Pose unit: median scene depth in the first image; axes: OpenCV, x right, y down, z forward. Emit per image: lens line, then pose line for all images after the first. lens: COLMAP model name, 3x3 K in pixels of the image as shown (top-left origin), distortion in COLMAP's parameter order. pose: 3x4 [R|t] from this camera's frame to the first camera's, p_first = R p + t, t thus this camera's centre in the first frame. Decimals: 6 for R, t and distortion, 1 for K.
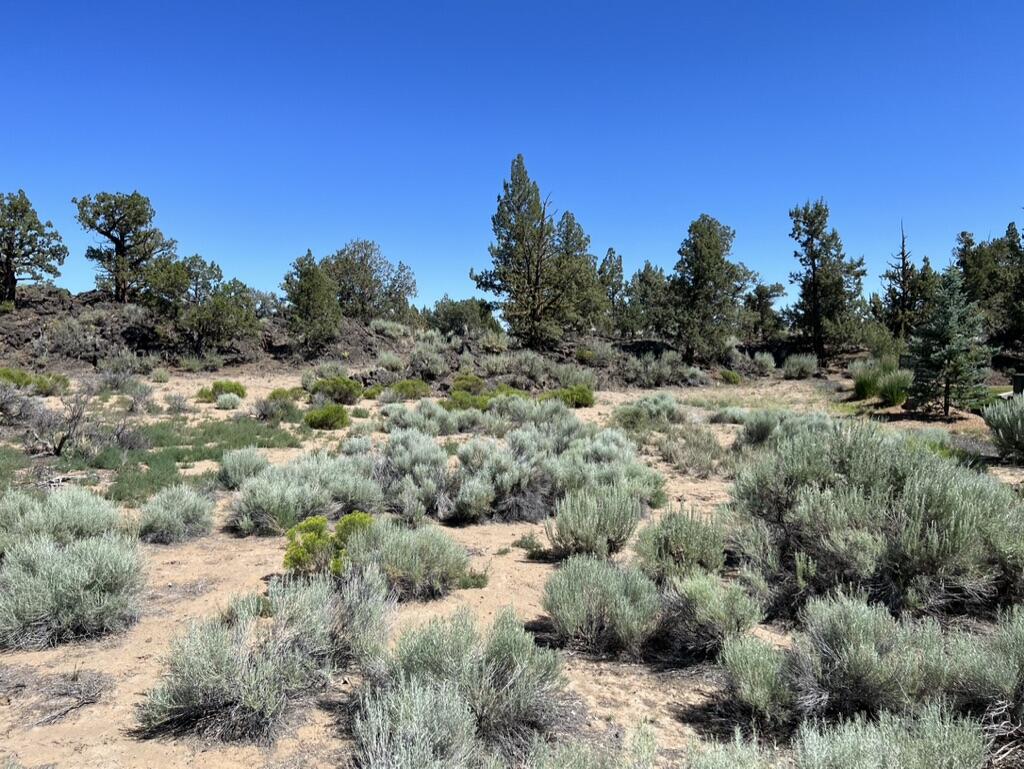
lens RADIAL K [[766.3, 0, 511.9], [0, 766.3, 384.5], [0, 0, 1]] dist [0.058787, -0.069472]
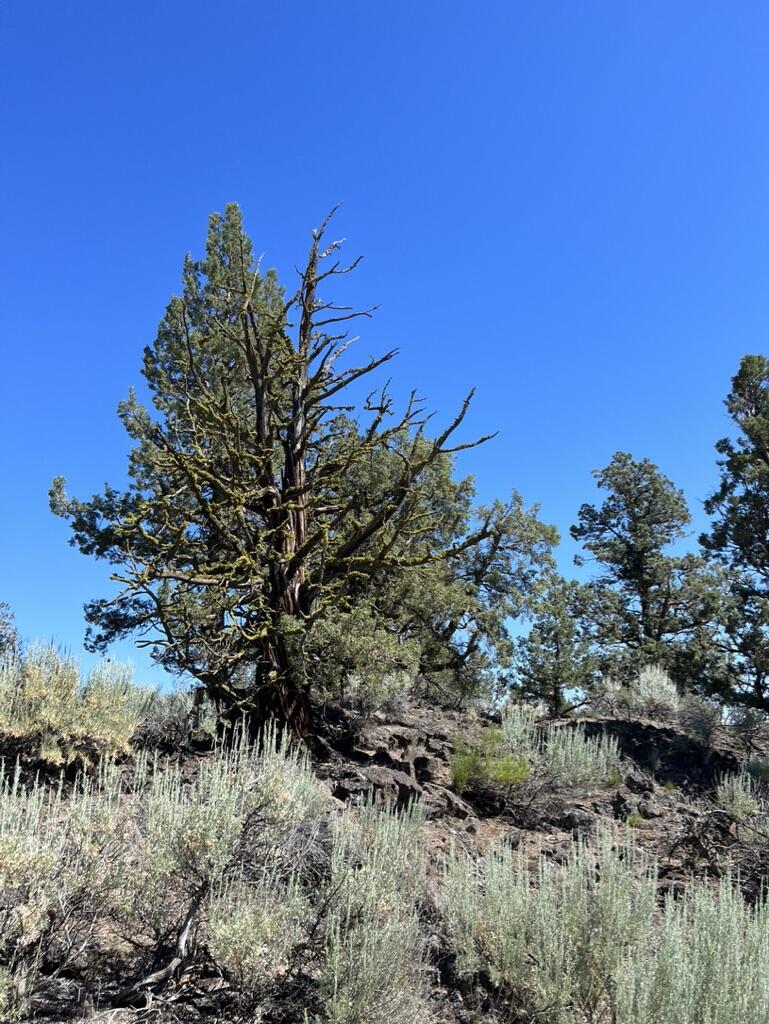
lens RADIAL K [[766.3, 0, 383.9], [0, 766.3, 511.8], [0, 0, 1]] dist [0.058787, -0.069472]
pose [[0.976656, 0.047366, 0.209520, 0.010548], [0.029267, 0.936948, -0.348242, -0.032121], [-0.212804, 0.346245, 0.913690, 0.770314]]
